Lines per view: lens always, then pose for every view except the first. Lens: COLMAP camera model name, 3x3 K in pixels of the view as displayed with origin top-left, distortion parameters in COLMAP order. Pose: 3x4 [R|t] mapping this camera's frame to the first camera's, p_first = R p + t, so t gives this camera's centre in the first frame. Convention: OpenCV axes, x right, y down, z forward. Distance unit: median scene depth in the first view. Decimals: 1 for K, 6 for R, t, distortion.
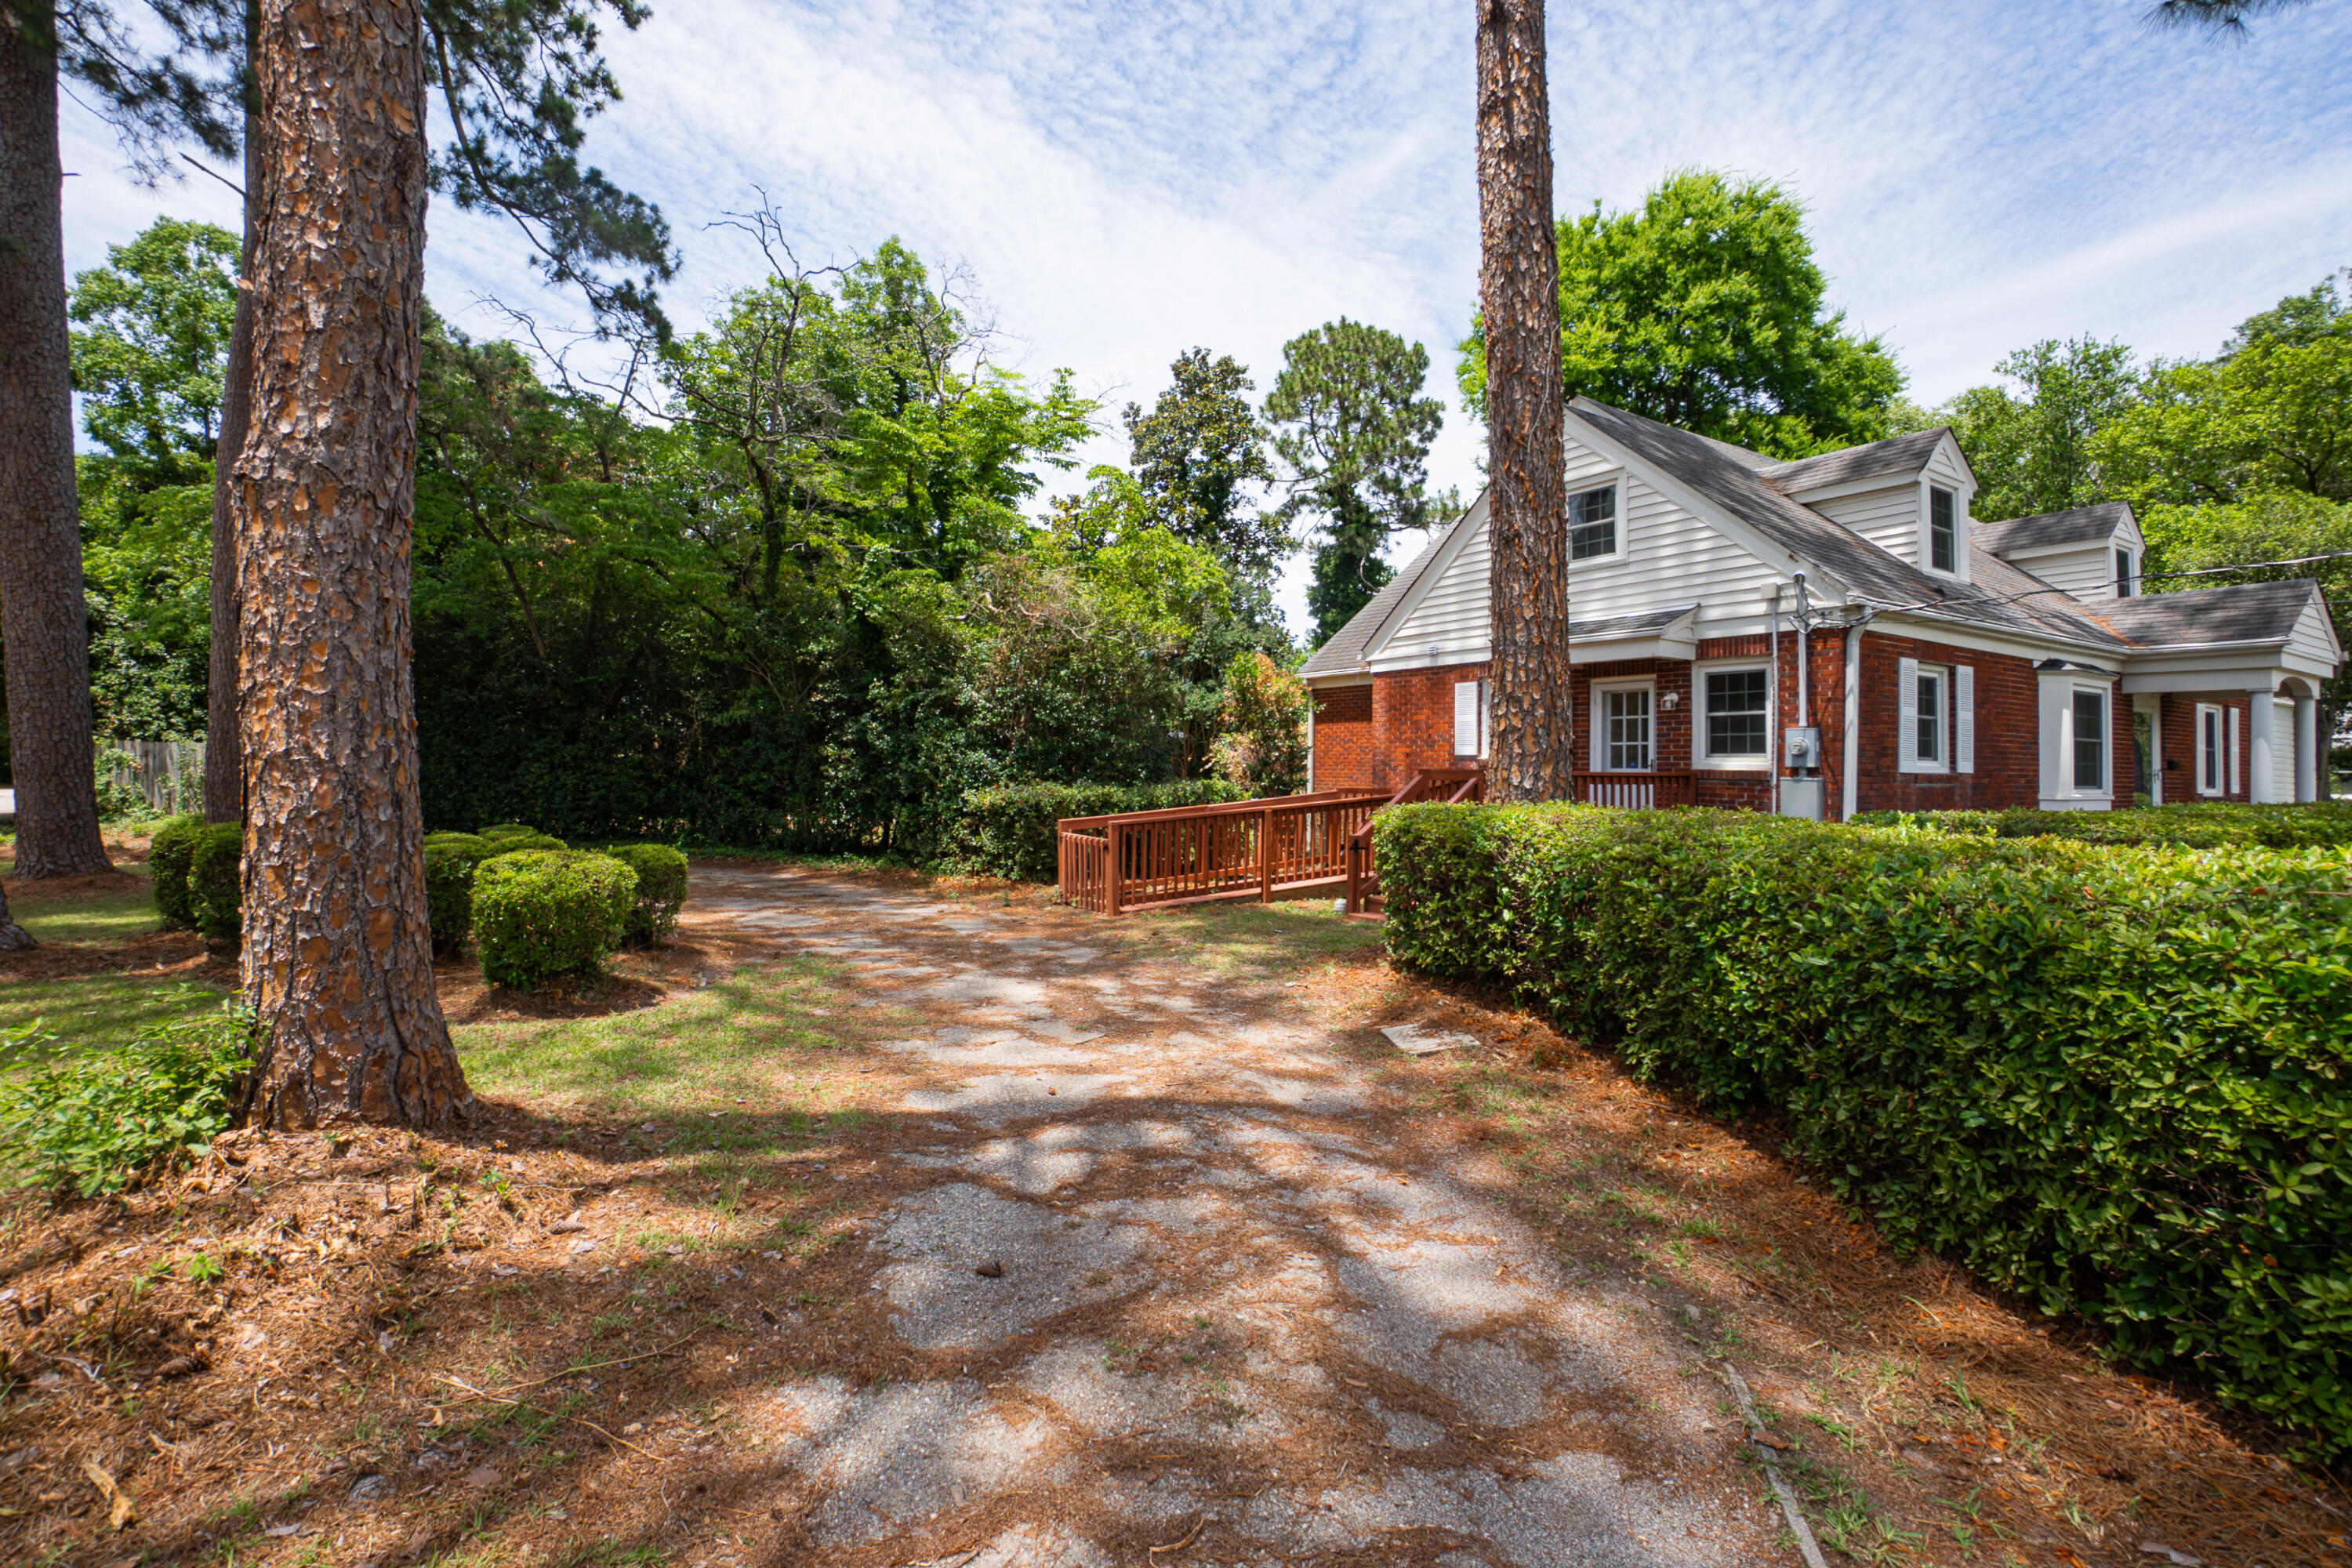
lens RADIAL K [[1030.7, 0, 1165.7], [0, 1030.7, 755.5], [0, 0, 1]] dist [-0.065120, 0.025639]
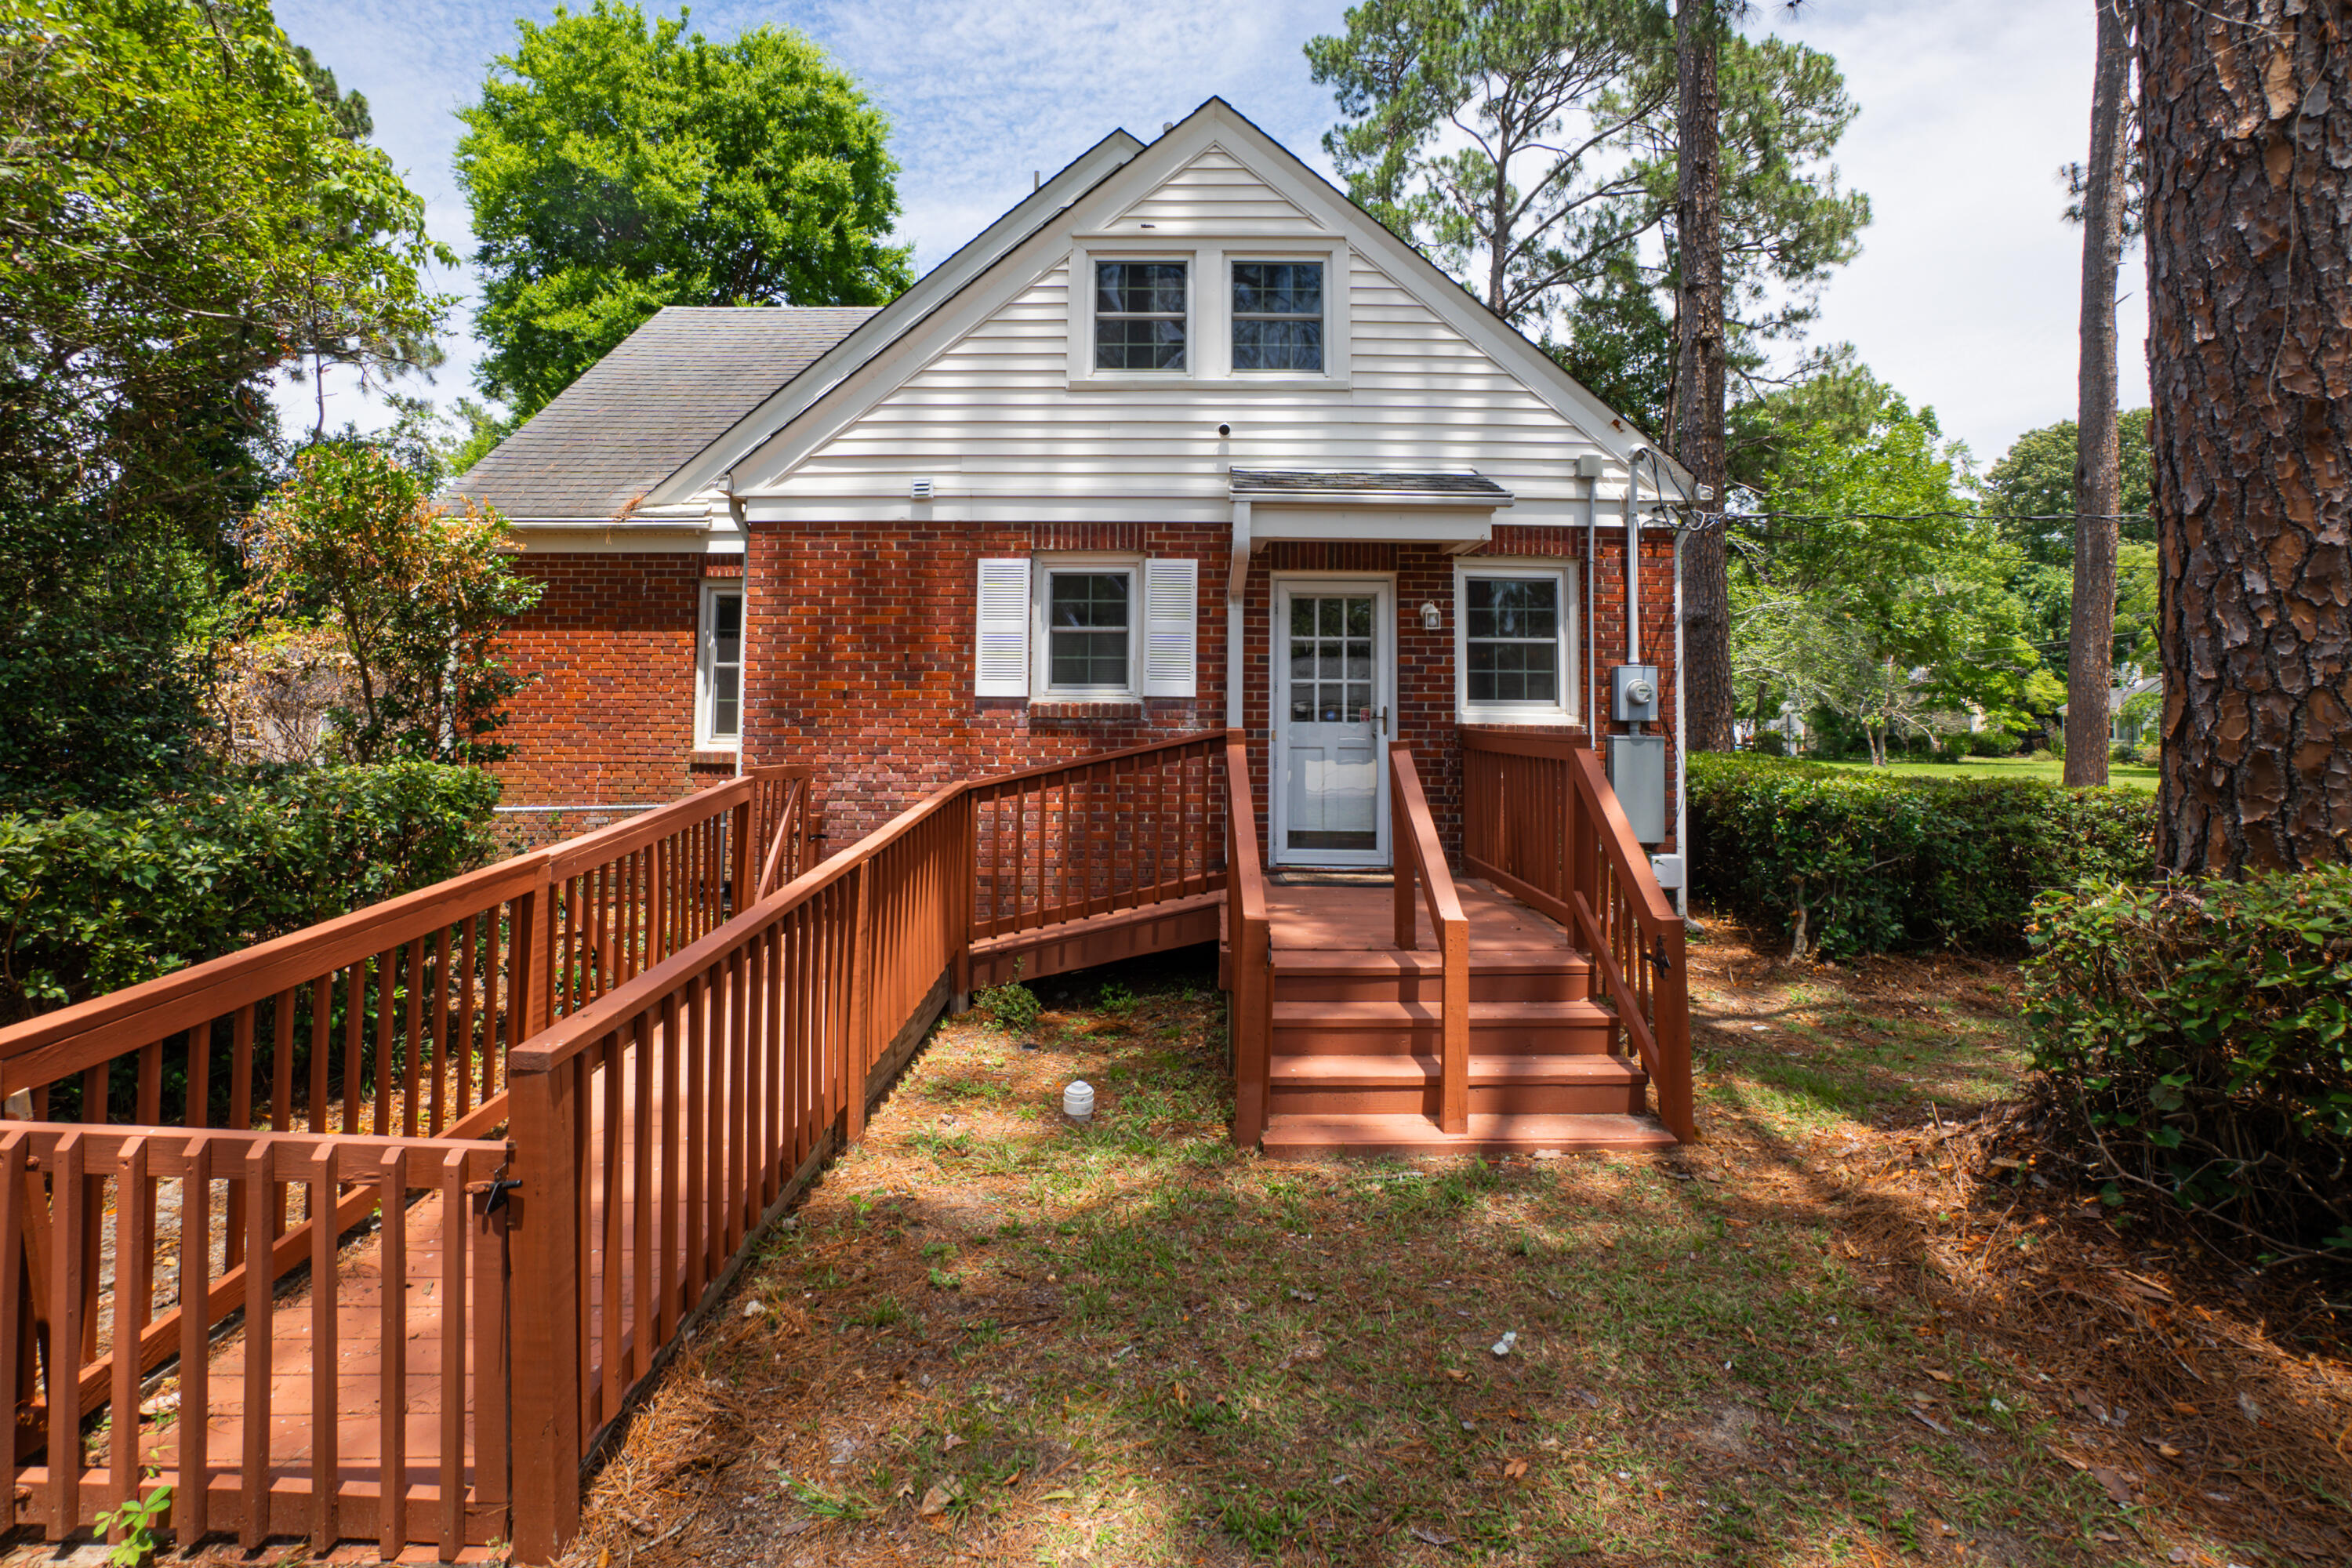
lens RADIAL K [[1051.8, 0, 1167.2], [0, 1051.8, 655.1], [0, 0, 1]] dist [-0.068897, 0.027125]
pose [[0.528036, 0.037854, 0.848378, -0.115179], [-0.008749, 0.999195, -0.039138, -0.001572], [-0.849177, 0.013244, 0.527943, 0.637036]]
